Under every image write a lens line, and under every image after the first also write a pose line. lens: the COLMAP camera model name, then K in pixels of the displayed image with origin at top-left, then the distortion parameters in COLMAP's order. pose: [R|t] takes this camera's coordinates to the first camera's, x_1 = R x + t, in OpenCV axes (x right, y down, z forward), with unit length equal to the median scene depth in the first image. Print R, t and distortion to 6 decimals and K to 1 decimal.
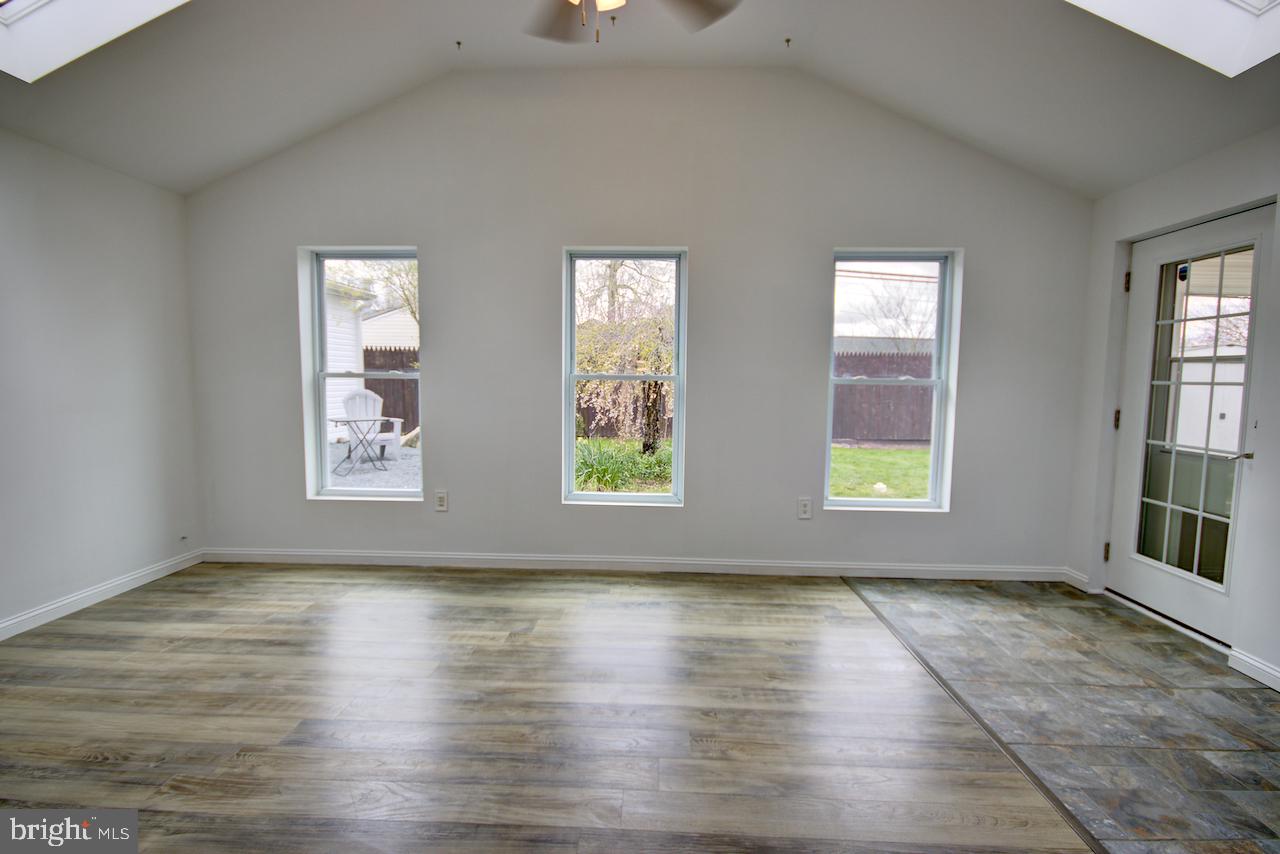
lens RADIAL K [[589.0, 0, 640.3], [0, 589.0, 425.6], [0, 0, 1]] dist [-0.006166, -0.001363]
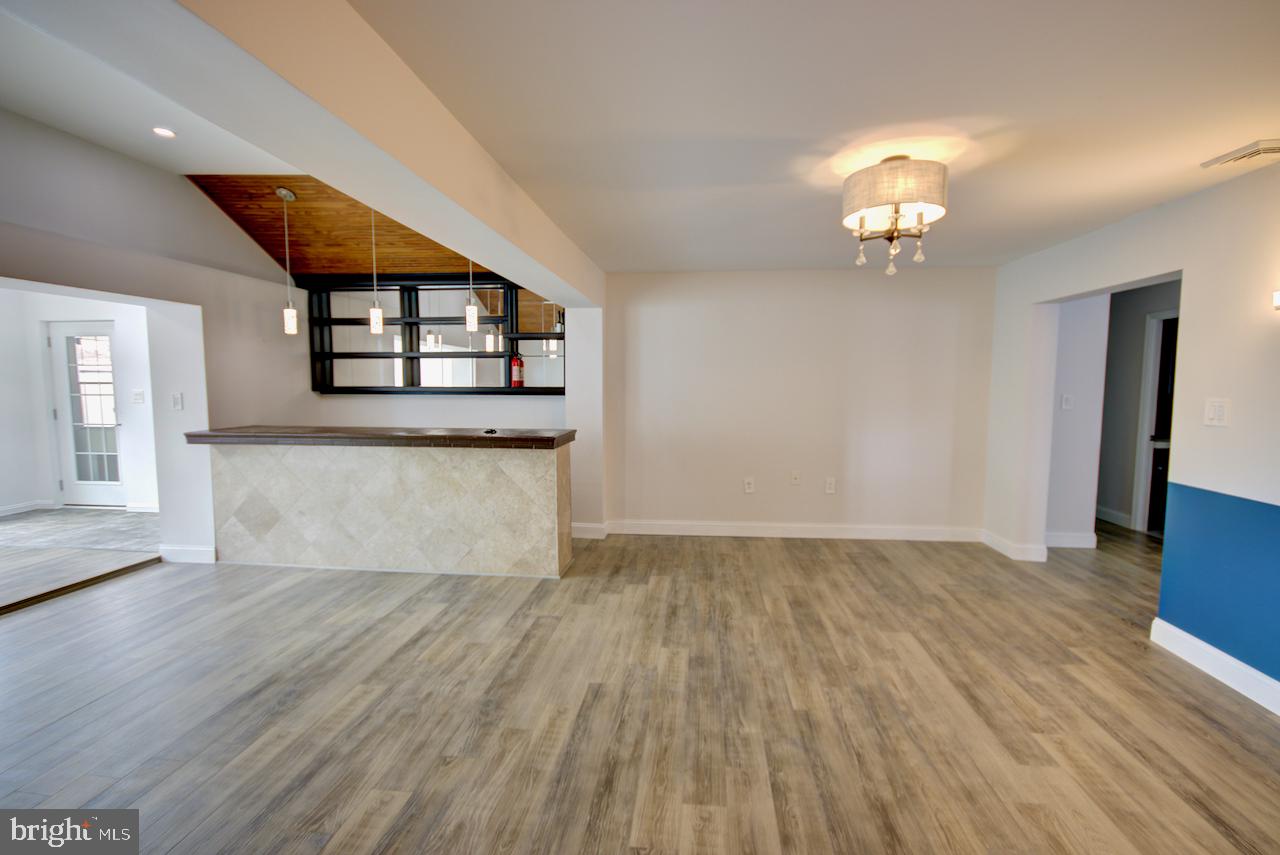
lens RADIAL K [[589.0, 0, 634.1], [0, 589.0, 431.6], [0, 0, 1]] dist [-0.006166, -0.001363]
pose [[0.080304, -0.098053, 0.991936, -0.923093], [0.087432, 0.992007, 0.090982, 0.036589], [-0.992928, 0.079421, 0.088235, -1.028249]]
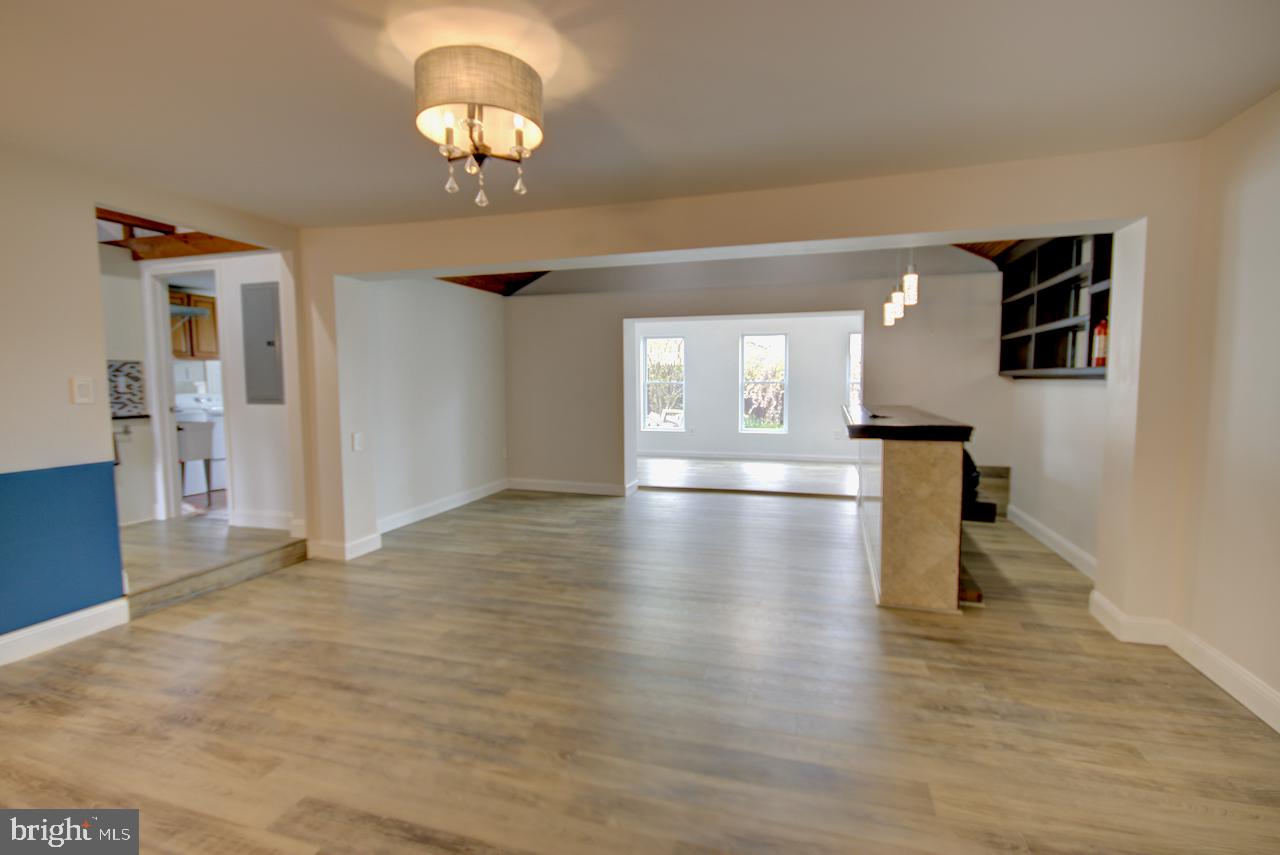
lens RADIAL K [[589.0, 0, 642.5], [0, 589.0, 427.9], [0, 0, 1]] dist [-0.006166, -0.001363]
pose [[0.966969, 0.003798, -0.254866, 0.127733], [-0.005624, 0.999963, -0.006437, 0.151396], [0.254832, 0.007658, 0.966955, -1.792866]]
